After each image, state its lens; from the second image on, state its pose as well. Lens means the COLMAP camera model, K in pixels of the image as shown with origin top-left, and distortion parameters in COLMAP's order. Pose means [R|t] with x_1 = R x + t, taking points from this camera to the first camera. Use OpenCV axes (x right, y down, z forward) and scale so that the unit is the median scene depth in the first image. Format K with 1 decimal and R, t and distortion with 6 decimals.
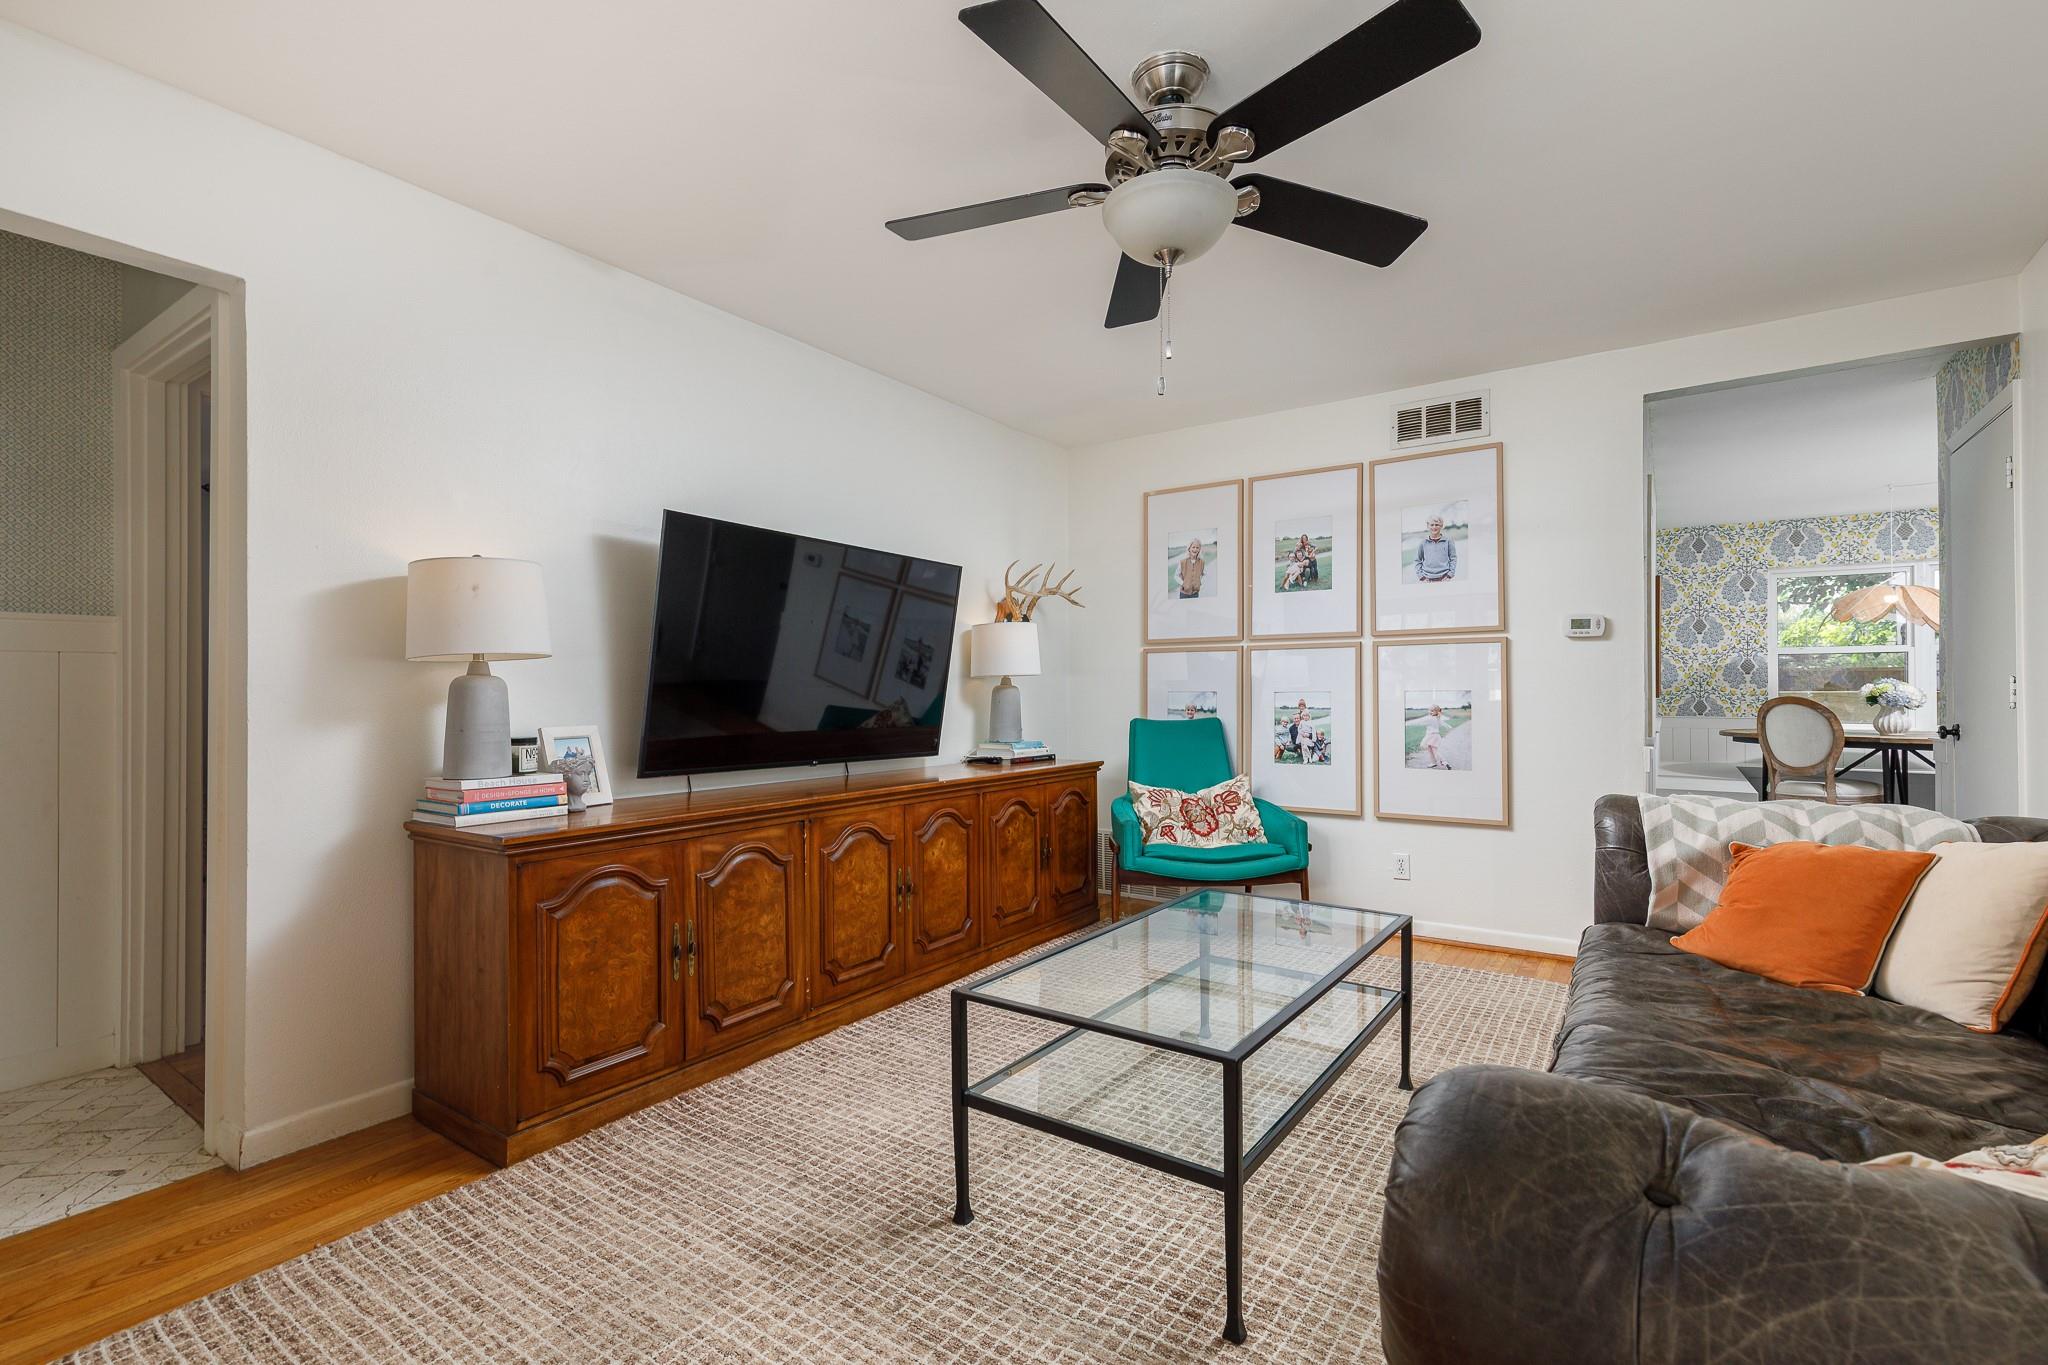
lens RADIAL K [[924.2, 0, 1024.0], [0, 924.2, 682.5], [0, 0, 1]] dist [0.009697, -0.000313]
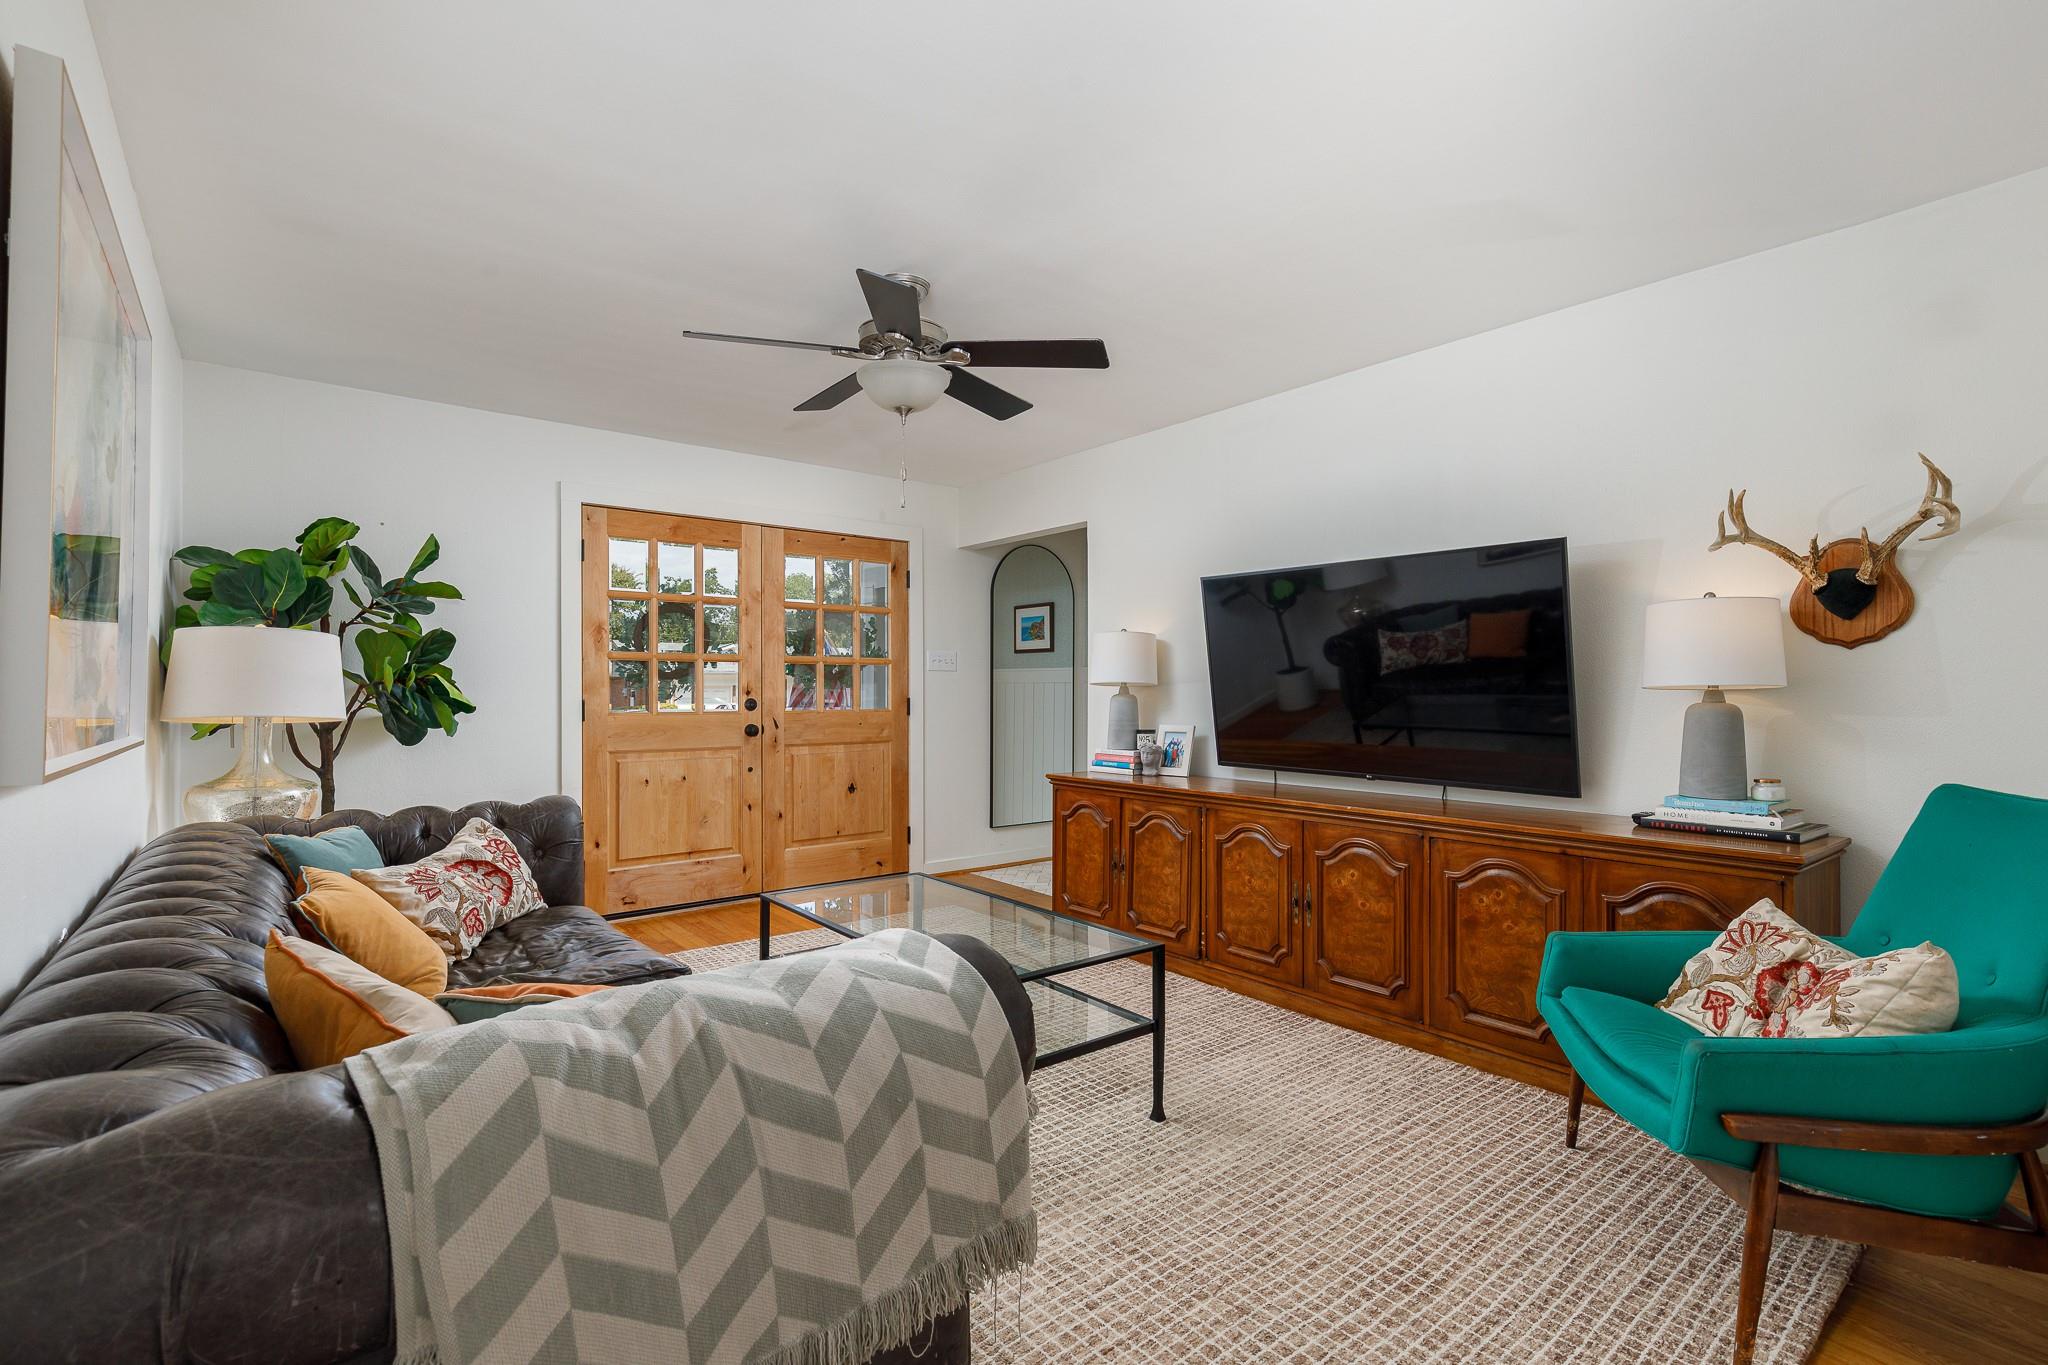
lens RADIAL K [[924.2, 0, 1024.0], [0, 924.2, 682.5], [0, 0, 1]] dist [0.009697, -0.000313]
pose [[-0.282969, -0.013247, -0.959038, 0.974830], [0.004903, 0.999872, -0.015258, -0.004093], [0.959116, -0.009020, -0.282868, 1.042825]]
